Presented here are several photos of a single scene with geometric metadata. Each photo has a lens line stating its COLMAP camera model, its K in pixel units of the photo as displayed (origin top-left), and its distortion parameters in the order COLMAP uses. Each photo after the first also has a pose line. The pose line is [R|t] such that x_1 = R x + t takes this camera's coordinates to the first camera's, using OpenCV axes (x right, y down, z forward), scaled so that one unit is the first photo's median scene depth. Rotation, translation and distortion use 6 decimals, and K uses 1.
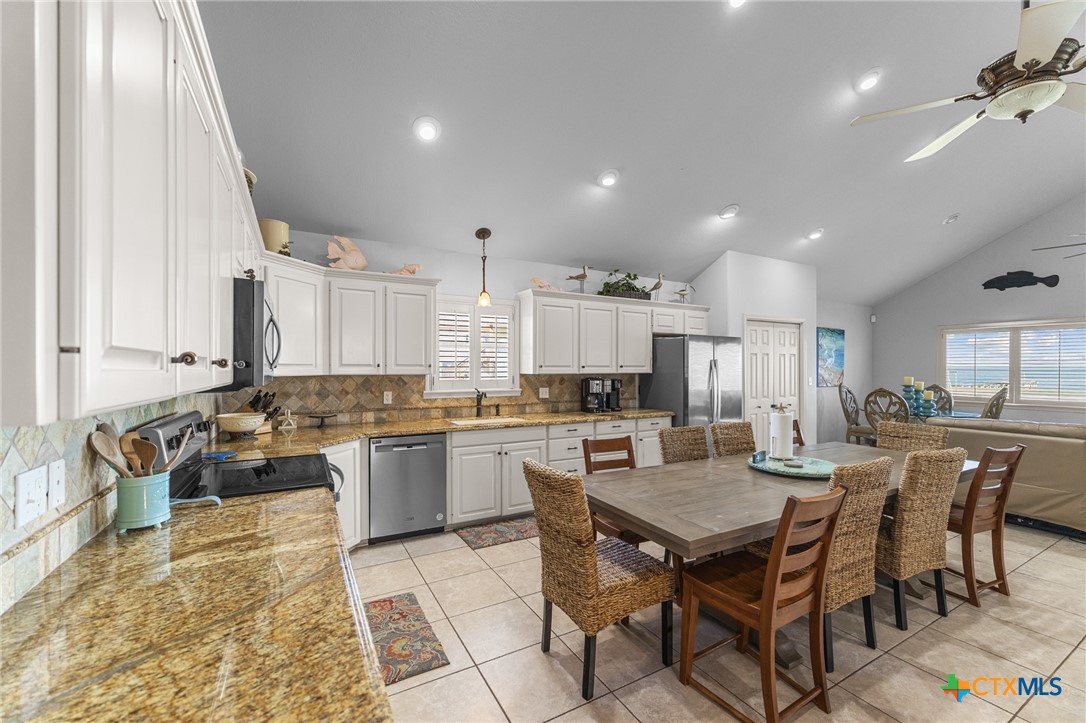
lens RADIAL K [[439.4, 0, 543.3], [0, 439.4, 365.0], [0, 0, 1]] dist [-0.000818, 0.000067]
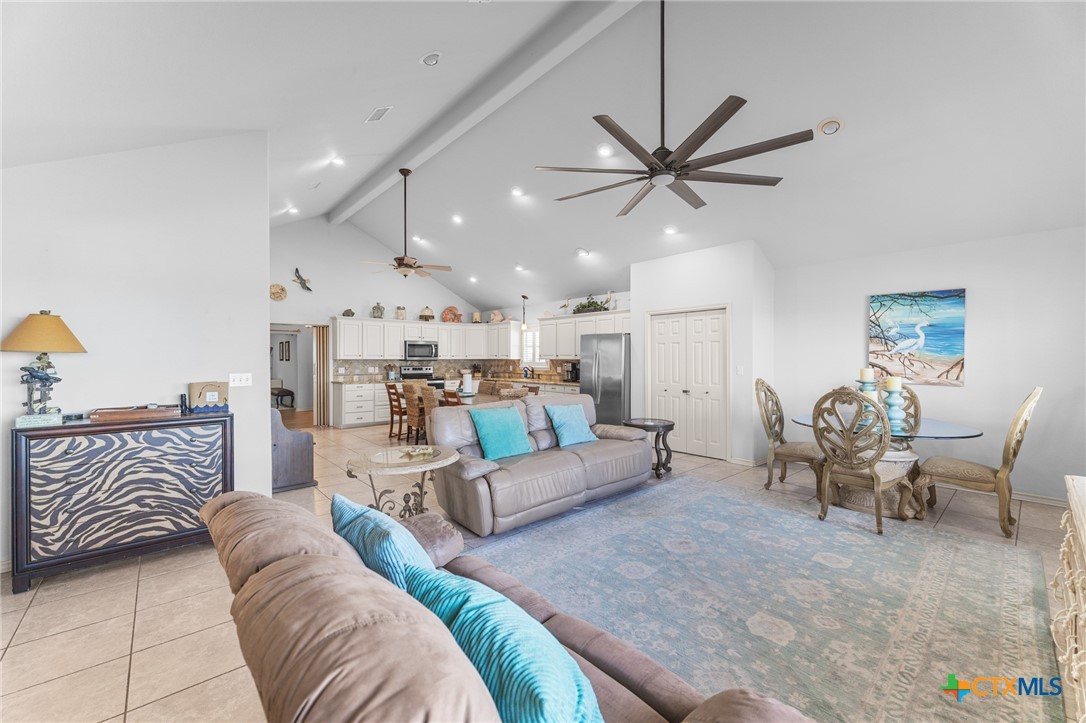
lens RADIAL K [[435.5, 0, 542.9], [0, 435.5, 357.8], [0, 0, 1]] dist [-0.001440, 0.000434]
pose [[0.208523, -0.001707, -0.978016, 1.957785], [0.005410, 0.999985, -0.000592, 0.014258], [0.978003, -0.005168, 0.208529, 0.587969]]
